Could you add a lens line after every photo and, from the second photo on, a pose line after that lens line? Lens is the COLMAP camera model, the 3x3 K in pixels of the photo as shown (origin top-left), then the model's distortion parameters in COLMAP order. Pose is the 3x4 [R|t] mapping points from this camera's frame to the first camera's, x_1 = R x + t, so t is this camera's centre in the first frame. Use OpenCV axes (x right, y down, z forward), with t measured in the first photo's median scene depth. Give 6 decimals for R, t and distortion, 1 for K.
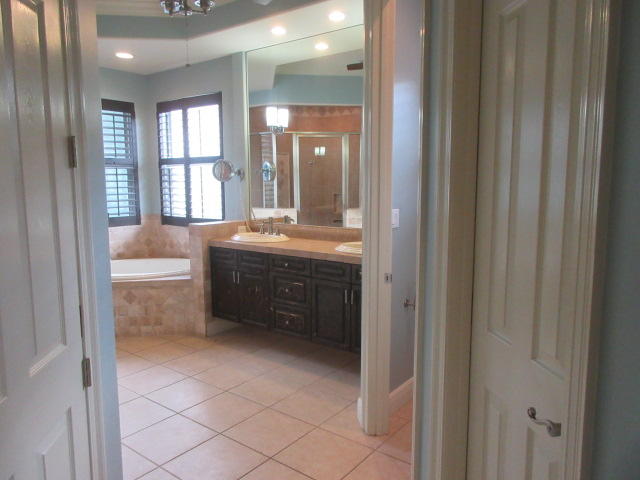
lens RADIAL K [[474.6, 0, 322.2], [0, 474.6, 238.4], [0, 0, 1]] dist [-0.007621, 0.011526]
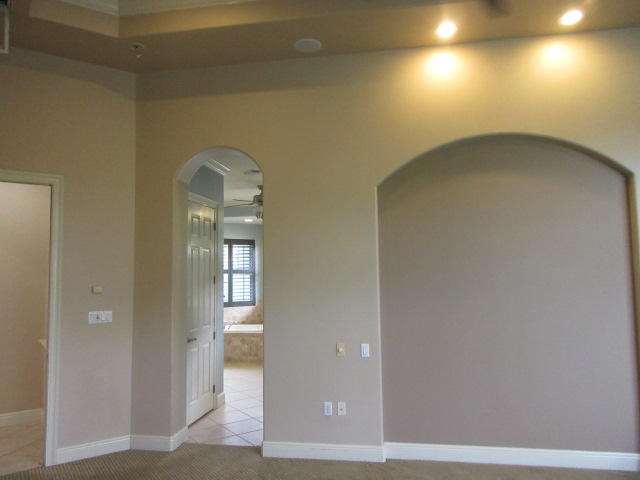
lens RADIAL K [[474.6, 0, 322.2], [0, 474.6, 238.4], [0, 0, 1]] dist [-0.007621, 0.011526]
pose [[0.956360, -0.029293, -0.290720, 0.411423], [-0.027491, 0.981528, -0.189334, 0.057162], [0.290896, 0.189064, 0.937888, -0.696794]]
